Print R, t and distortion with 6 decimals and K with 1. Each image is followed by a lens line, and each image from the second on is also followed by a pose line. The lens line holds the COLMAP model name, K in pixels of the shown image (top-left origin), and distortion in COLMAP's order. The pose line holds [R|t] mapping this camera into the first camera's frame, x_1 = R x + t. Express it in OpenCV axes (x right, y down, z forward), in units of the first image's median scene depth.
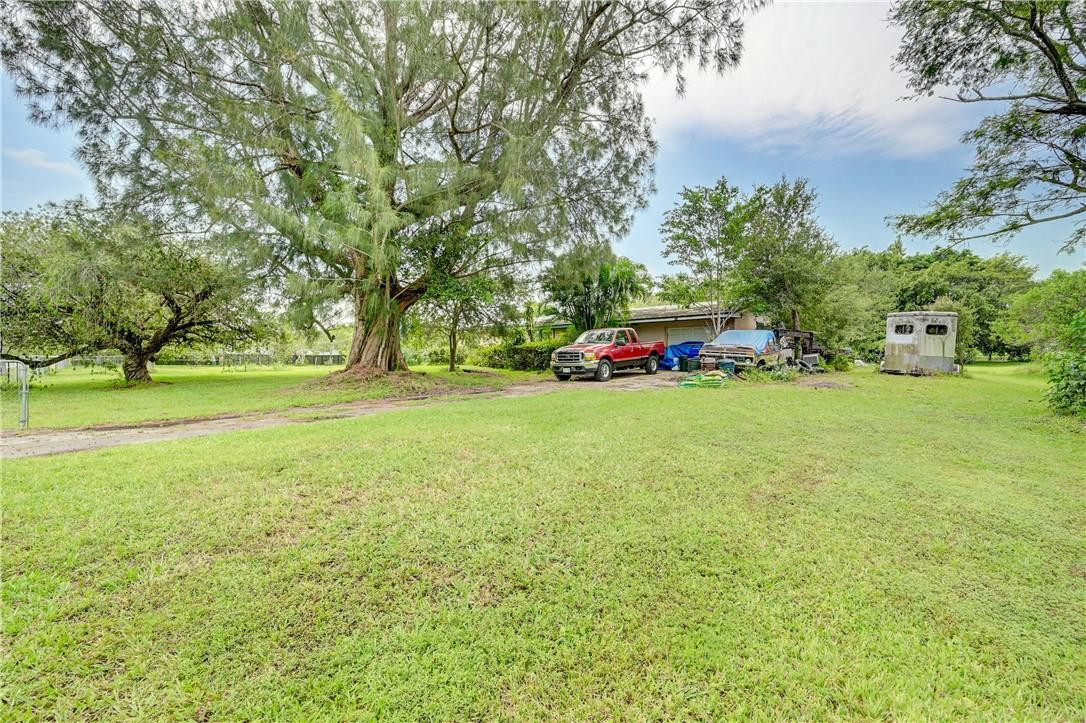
lens RADIAL K [[688.7, 0, 546.6], [0, 688.7, 362.0], [0, 0, 1]] dist [-0.045731, 0.001433]
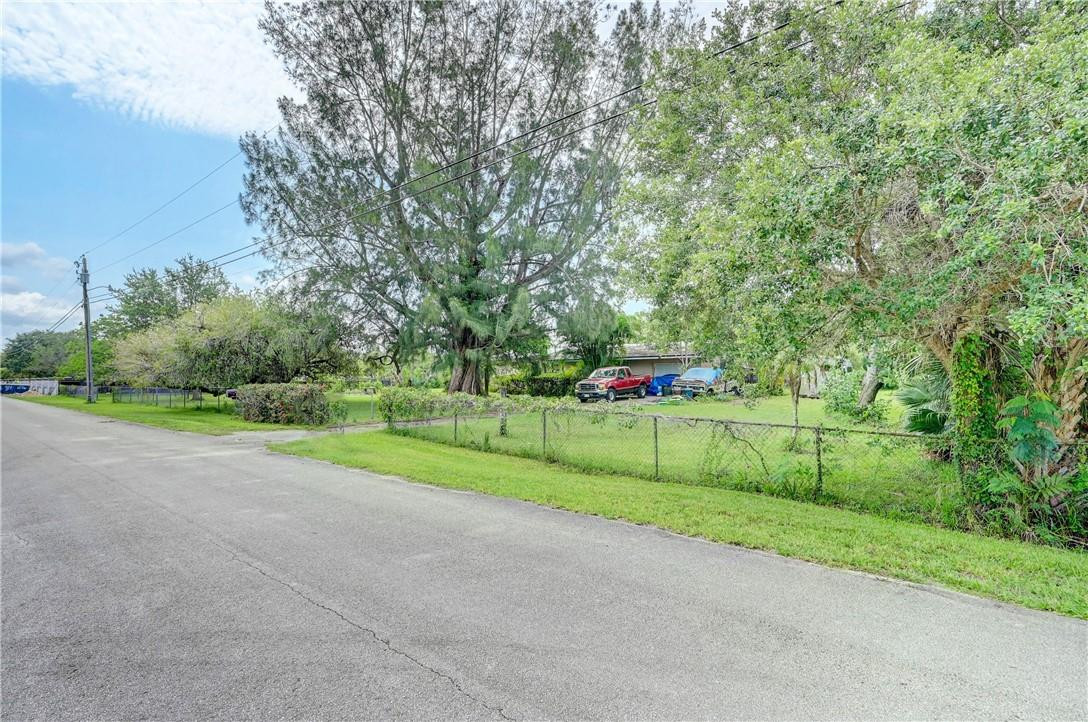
lens RADIAL K [[818.8, 0, 544.0], [0, 818.8, 361.0], [0, 0, 1]] dist [0.002130, 0.000337]
pose [[0.999622, -0.004178, 0.027173, -0.103927], [0.005019, 0.999508, -0.030960, -0.008399], [-0.027030, 0.031084, 0.999151, -0.751064]]
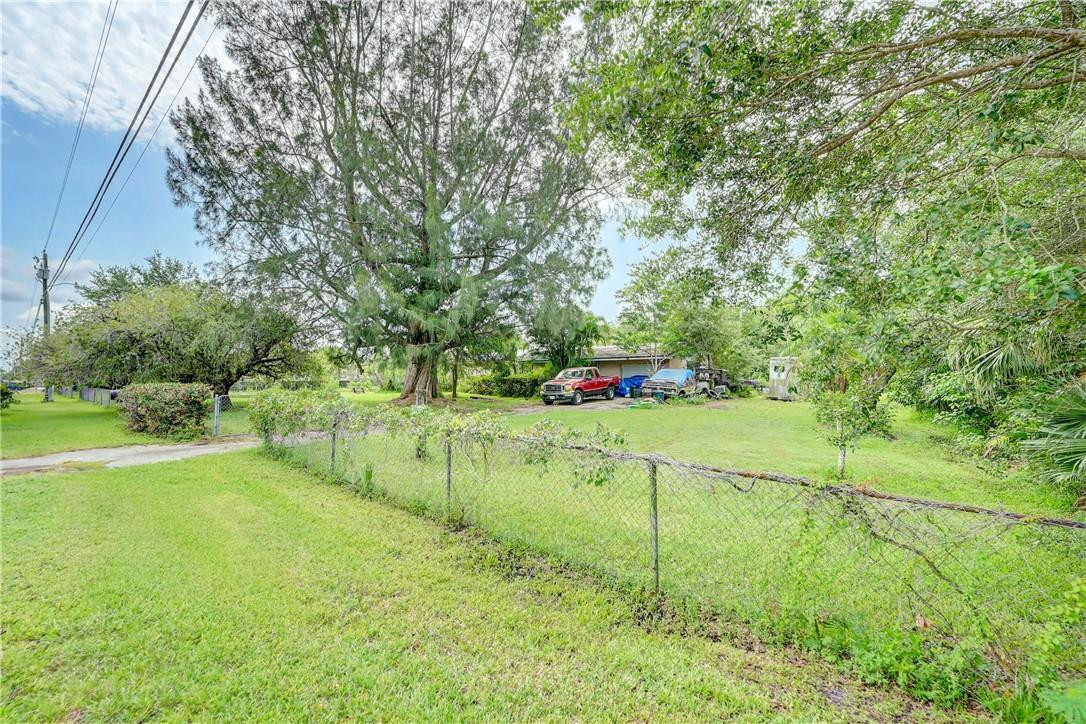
lens RADIAL K [[692.2, 0, 546.7], [0, 692.2, 360.8], [0, 0, 1]] dist [-0.075121, 0.068257]
pose [[0.998333, 0.002454, 0.057657, -0.060574], [-0.000331, 0.999323, -0.036798, -0.010635], [-0.057709, 0.036718, 0.997658, -0.422257]]
